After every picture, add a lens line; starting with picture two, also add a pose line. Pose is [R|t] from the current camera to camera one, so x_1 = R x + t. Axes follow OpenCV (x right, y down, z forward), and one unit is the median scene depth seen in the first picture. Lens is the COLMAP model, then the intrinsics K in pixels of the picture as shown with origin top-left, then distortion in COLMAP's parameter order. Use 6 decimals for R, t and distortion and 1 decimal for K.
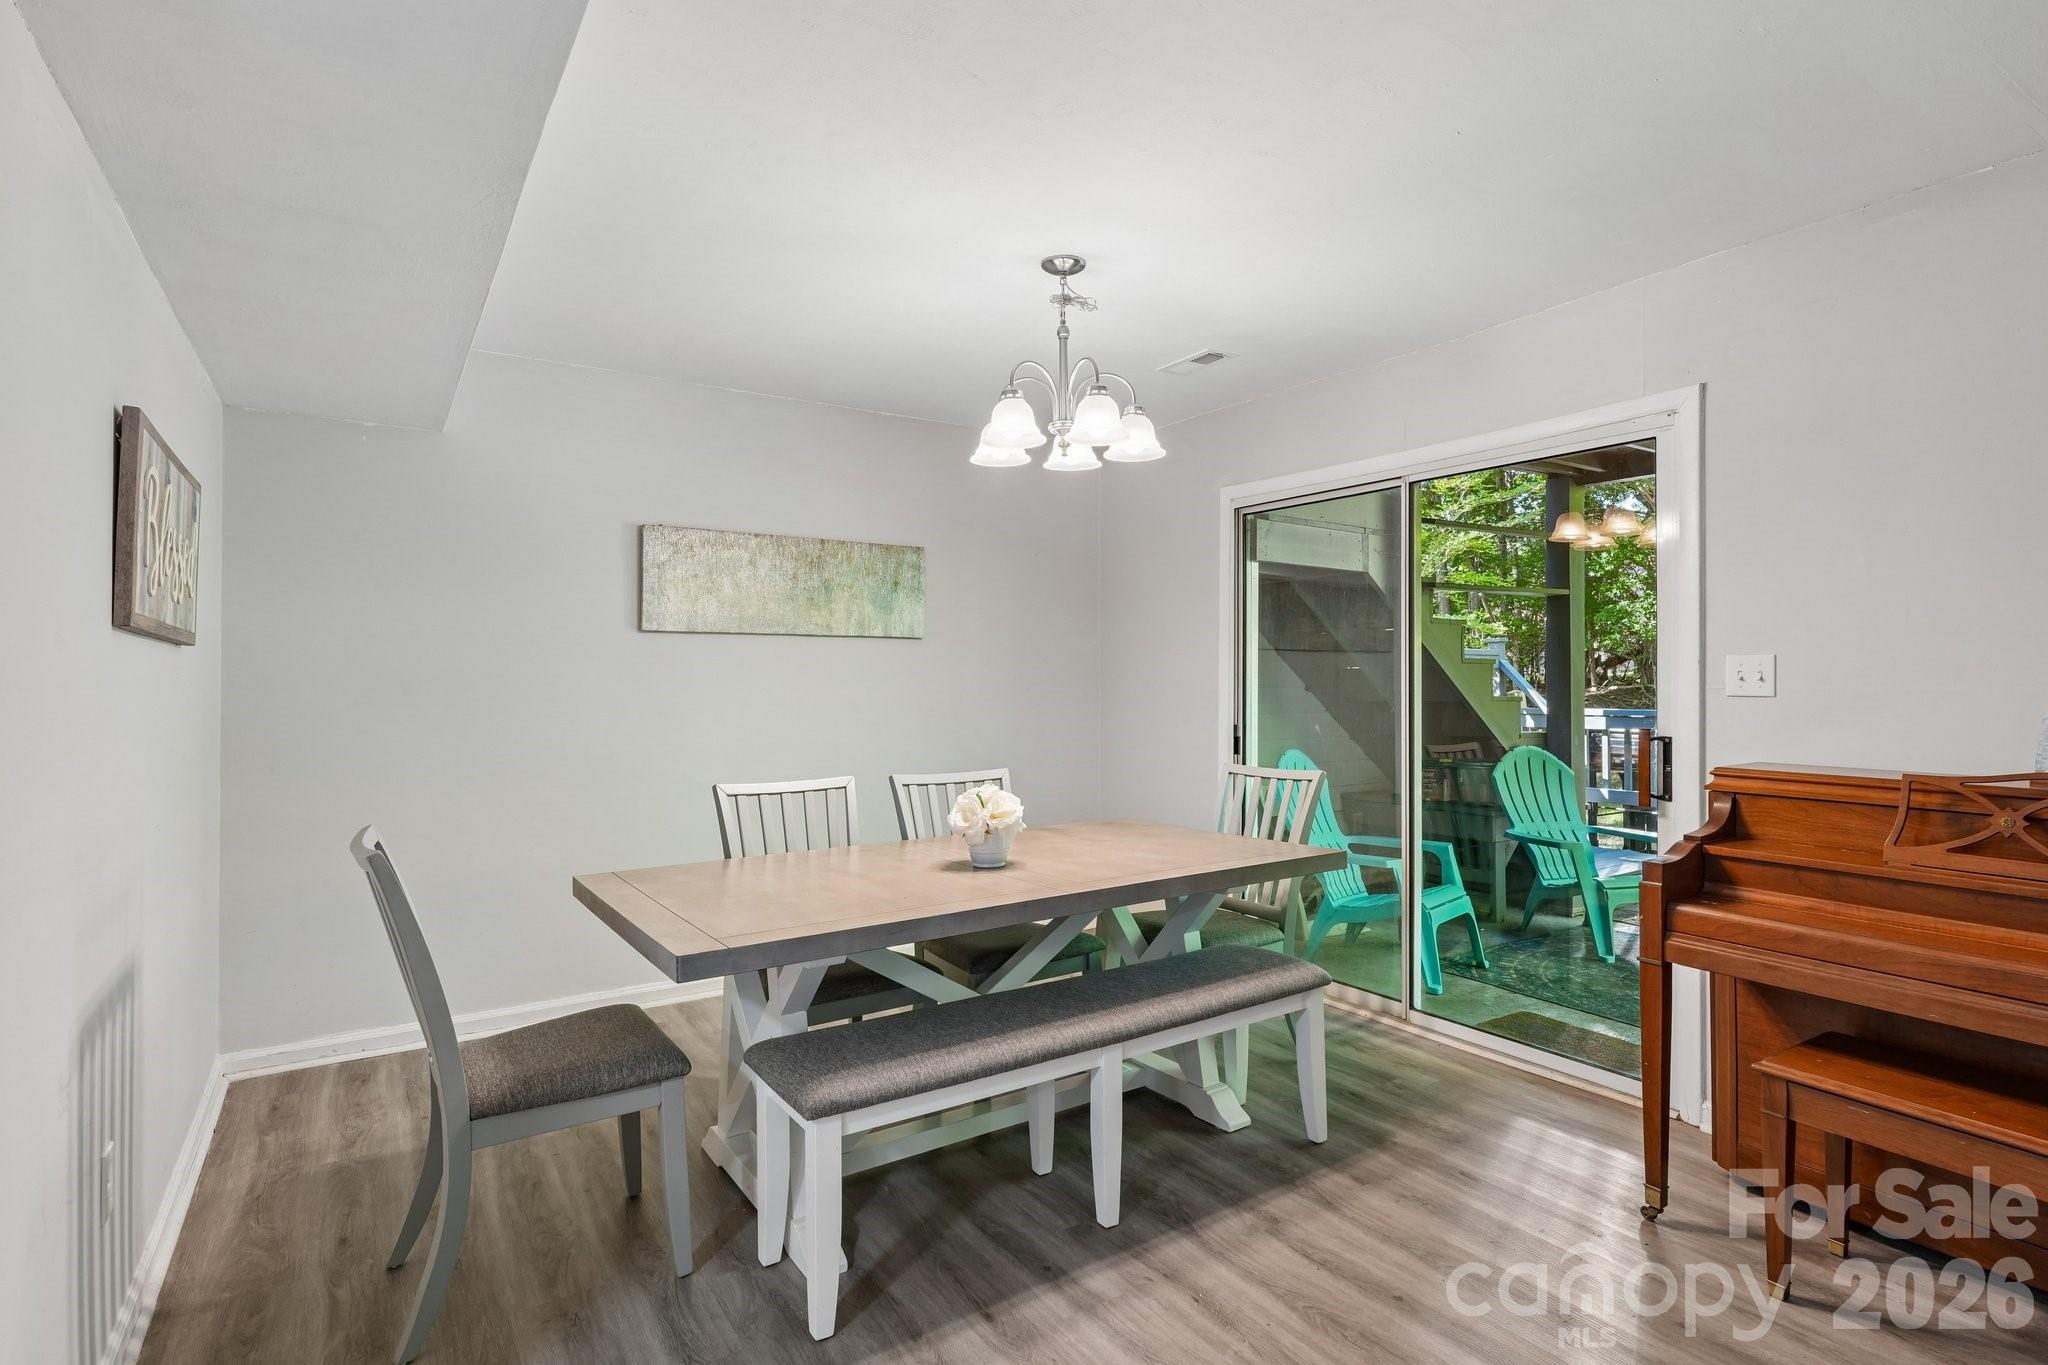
lens RADIAL K [[994.0, 0, 1019.8], [0, 994.0, 670.7], [0, 0, 1]] dist [0.002250, 0.000145]
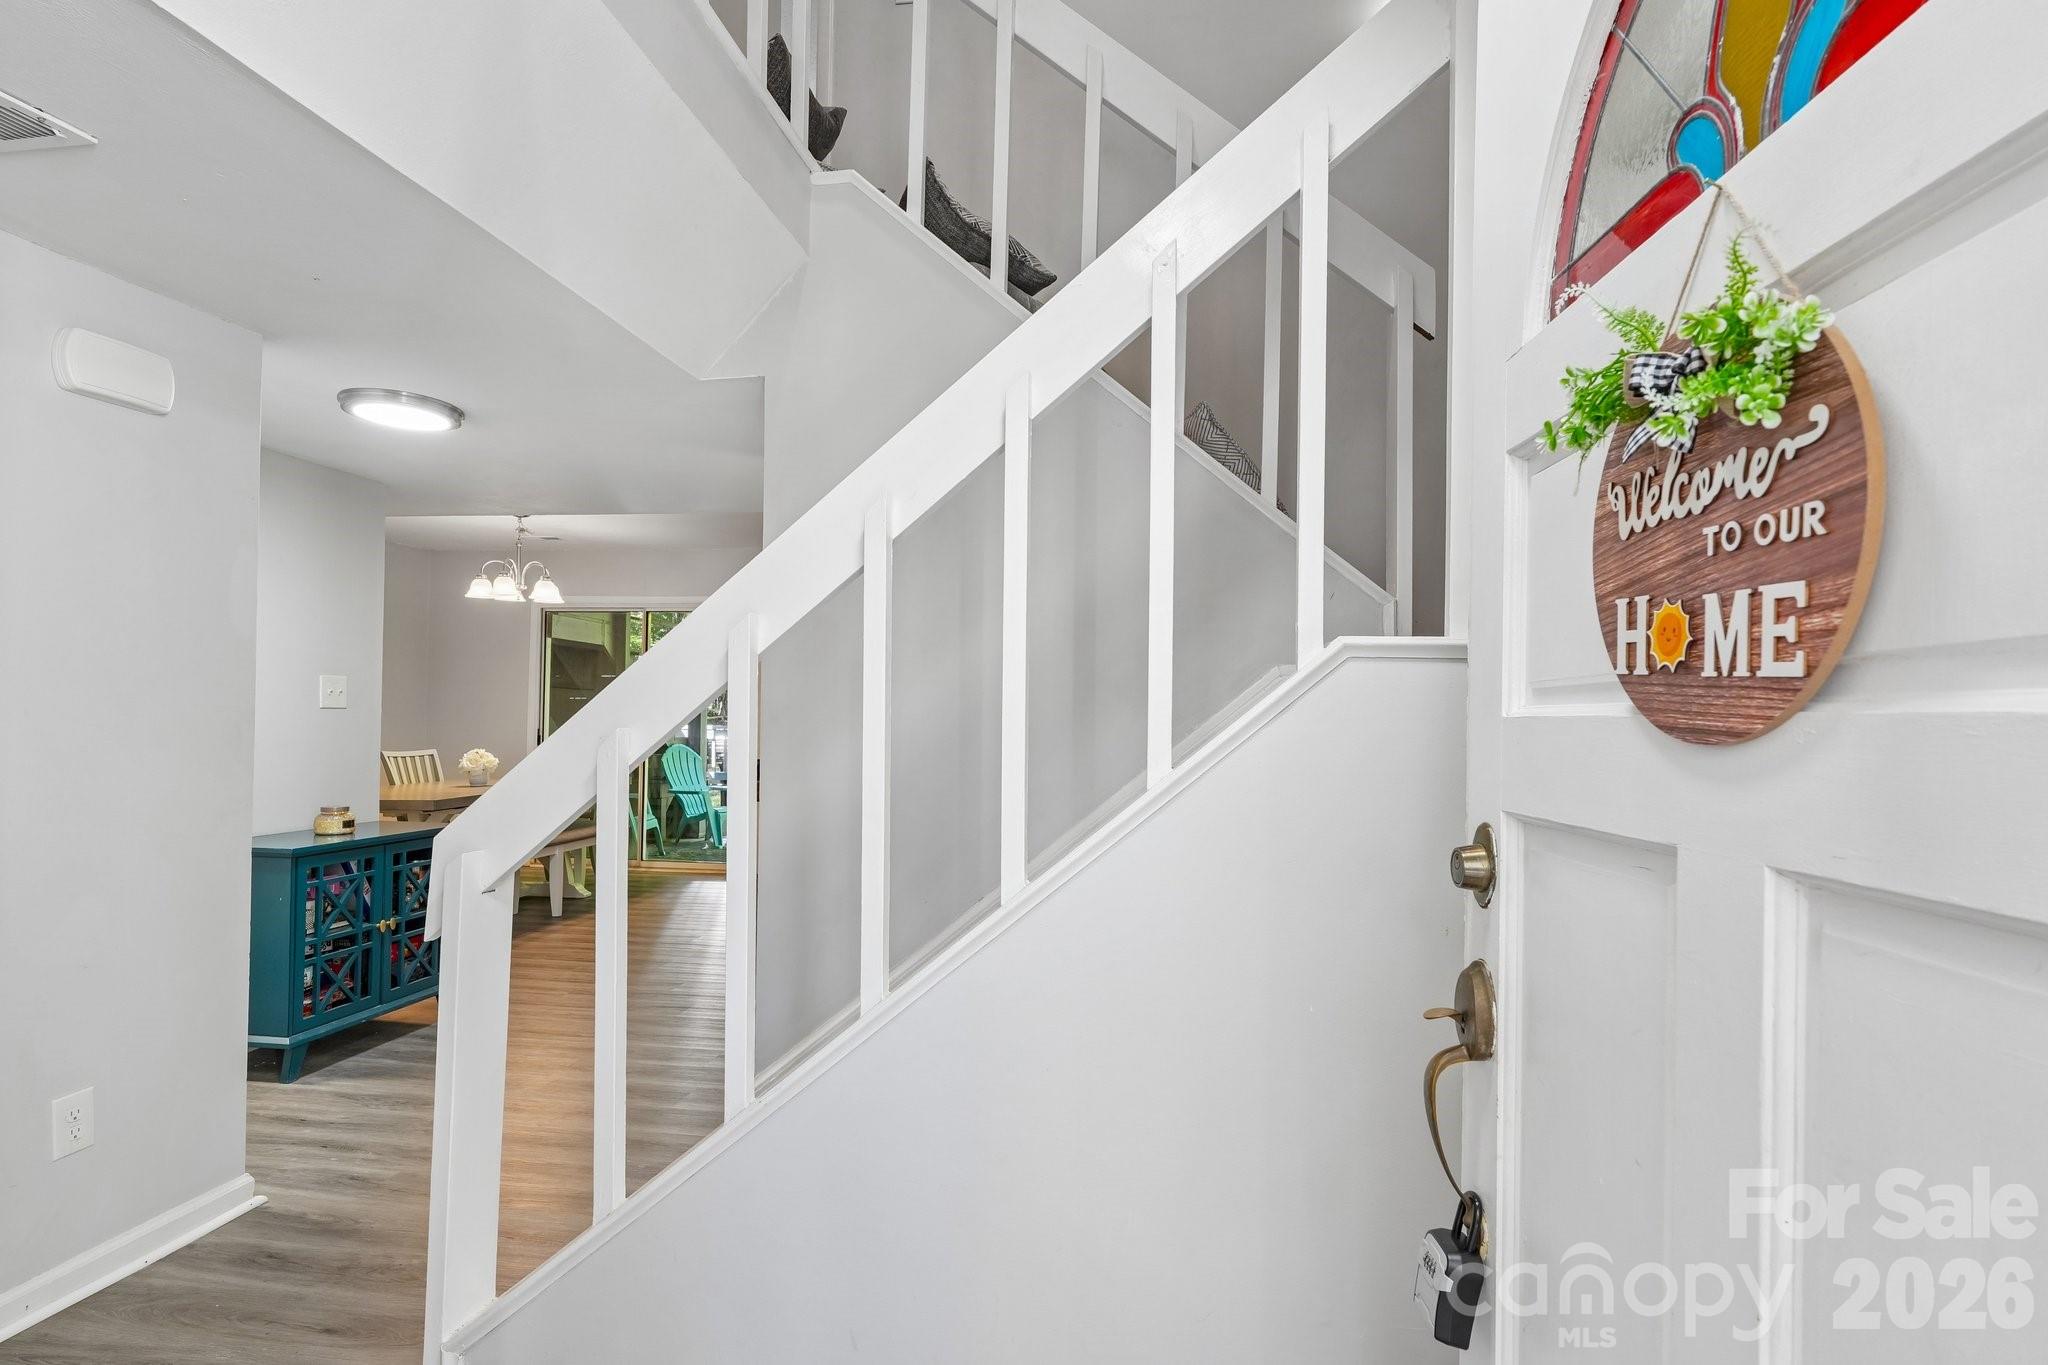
lens RADIAL K [[1028.4, 0, 1013.4], [0, 1028.4, 717.1], [0, 0, 1]] dist [0.002245, 0.002359]
pose [[0.667614, 0.005898, 0.744484, -0.630516], [-0.014064, 0.999890, 0.004690, 0.013140], [-0.744375, -0.013601, 0.667623, -0.926431]]
